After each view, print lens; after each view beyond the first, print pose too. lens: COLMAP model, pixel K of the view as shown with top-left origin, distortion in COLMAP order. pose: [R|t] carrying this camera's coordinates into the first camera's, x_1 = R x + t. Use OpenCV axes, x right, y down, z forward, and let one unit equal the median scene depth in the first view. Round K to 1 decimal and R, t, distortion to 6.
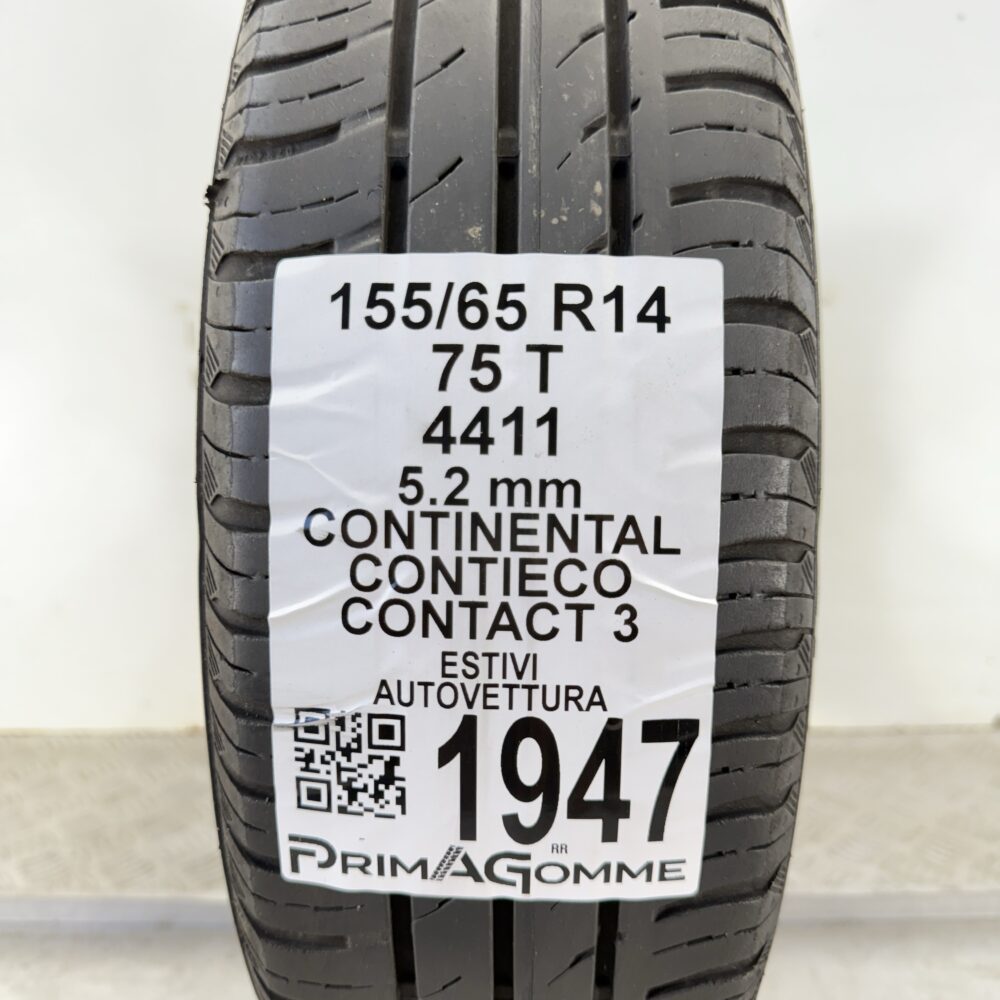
lens RADIAL K [[1338.7, 0, 450.7], [0, 1338.7, 486.6], [0, 0, 1]] dist [-0.021882, 0.000000]
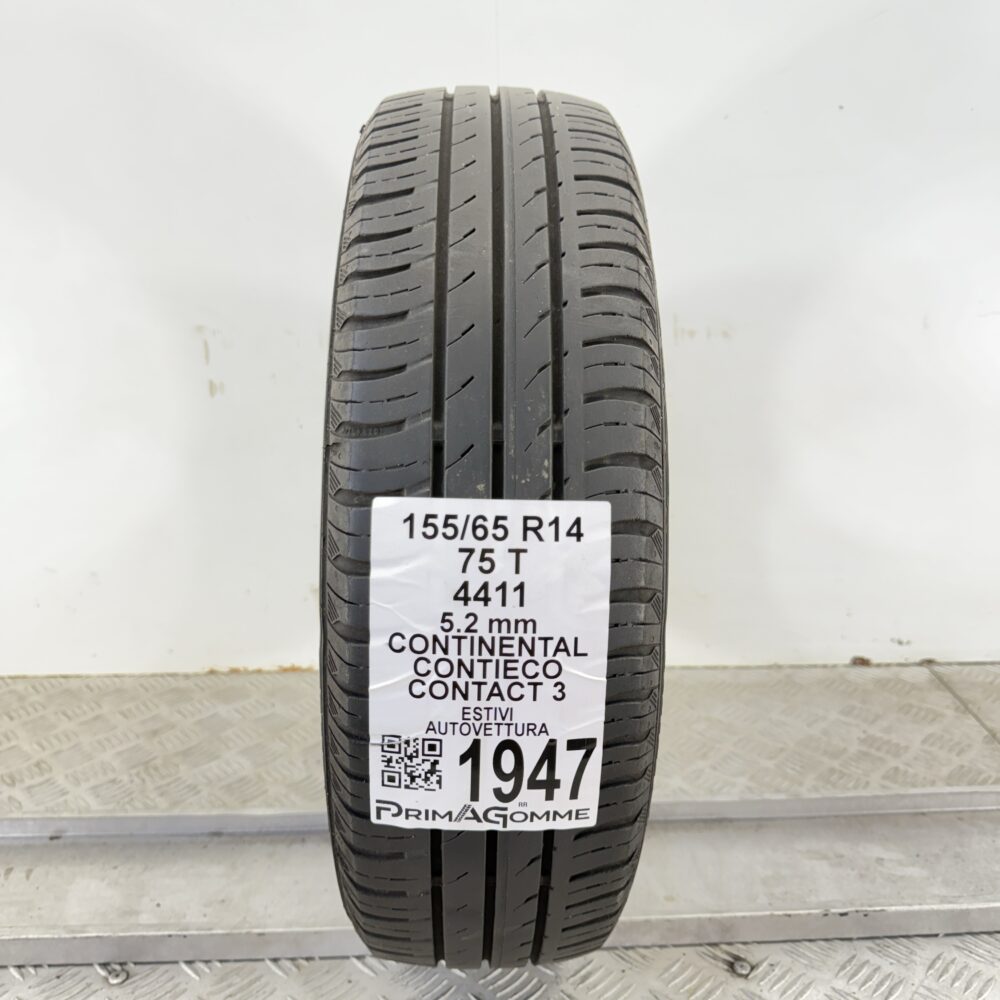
lens RADIAL K [[1338.7, 0, 509.3], [0, 1338.7, 499.0], [0, 0, 1]] dist [-0.021882, 0.000000]
pose [[0.996168, -0.002665, 0.087420, -0.105358], [-0.005167, 0.995997, 0.089234, -0.339034], [-0.087308, -0.089344, 0.992167, -0.860844]]
